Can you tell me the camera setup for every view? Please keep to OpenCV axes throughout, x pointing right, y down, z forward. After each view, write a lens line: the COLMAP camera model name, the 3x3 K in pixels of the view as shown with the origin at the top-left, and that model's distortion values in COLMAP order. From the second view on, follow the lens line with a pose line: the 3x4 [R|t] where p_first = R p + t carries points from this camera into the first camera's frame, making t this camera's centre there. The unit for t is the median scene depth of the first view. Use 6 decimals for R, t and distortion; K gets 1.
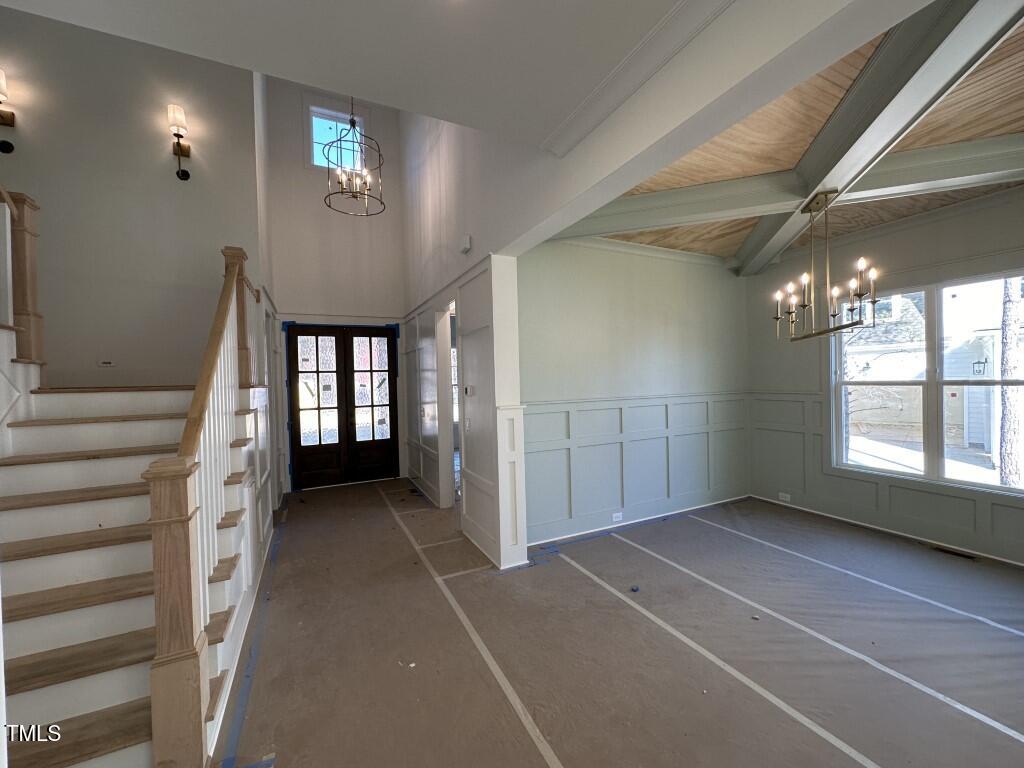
lens RADIAL K [[409.8, 0, 510.9], [0, 409.8, 383.2], [0, 0, 1]] dist [-0.002335, 0.000897]
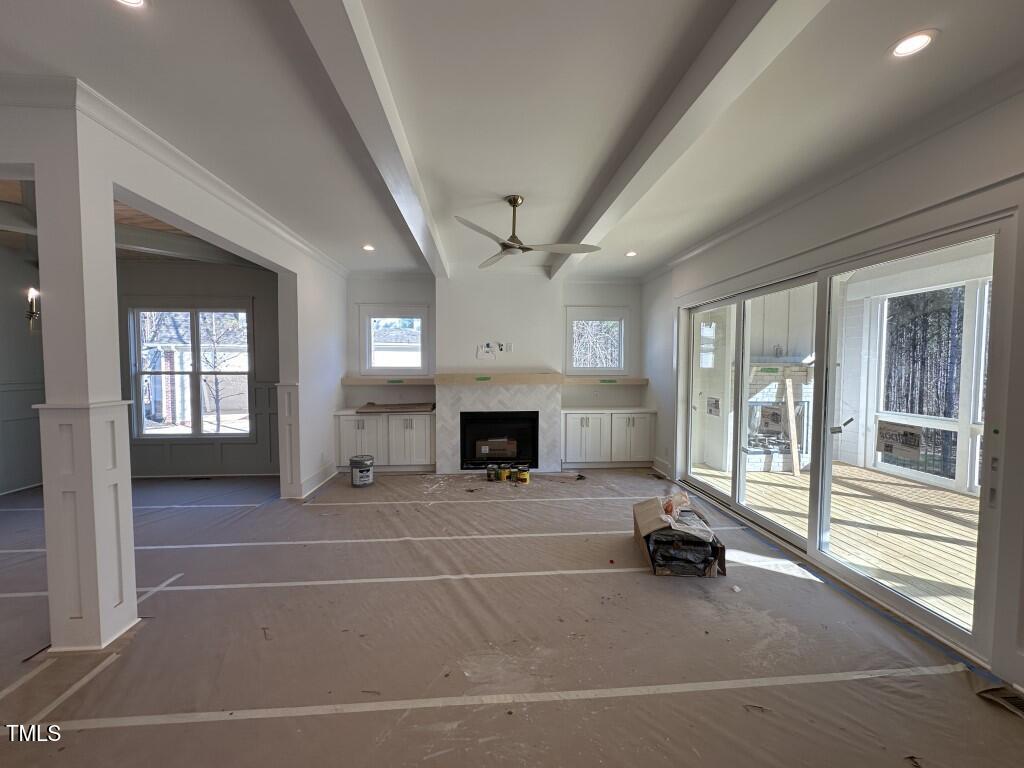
lens RADIAL K [[409.8, 0, 506.0], [0, 409.8, 382.6], [0, 0, 1]] dist [-0.002335, 0.000897]
pose [[0.367017, -0.018492, 0.930030, 0.024624], [0.000101, 0.999803, 0.019839, 0.004136], [-0.930214, -0.007187, 0.366947, -0.592511]]
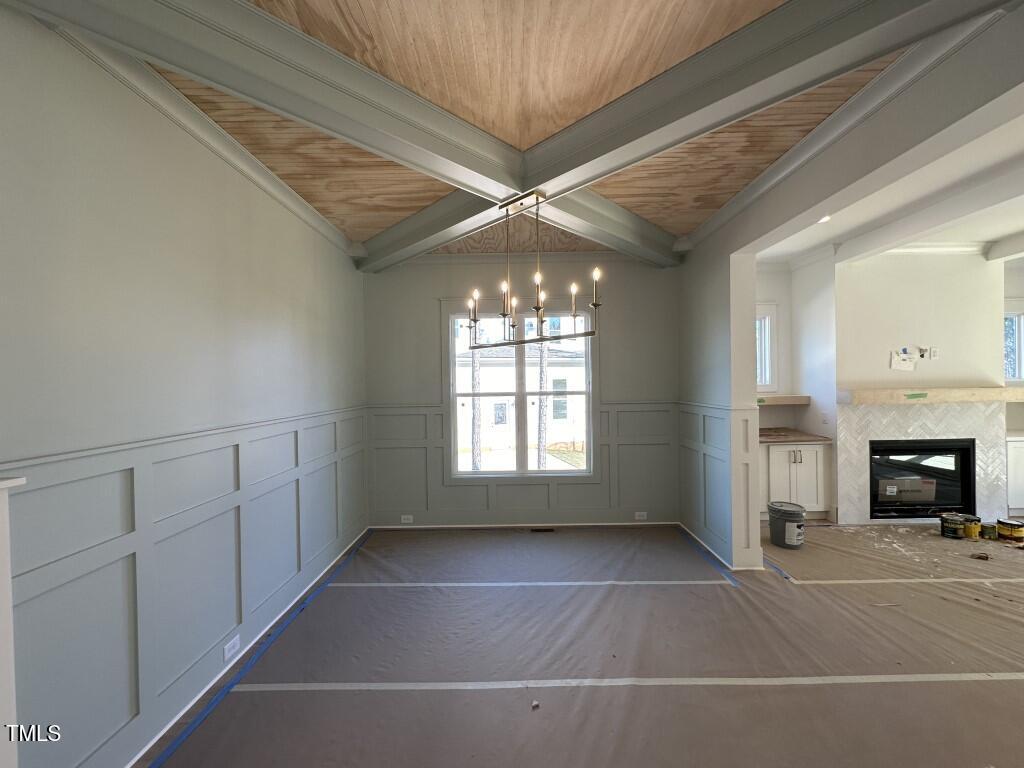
lens RADIAL K [[409.8, 0, 516.6], [0, 409.8, 383.9], [0, 0, 1]] dist [-0.002335, 0.000897]
pose [[0.441330, 0.013174, 0.897248, -0.065769], [0.015802, 0.999623, -0.022450, -0.003187], [-0.897206, 0.024087, 0.440955, 0.427176]]
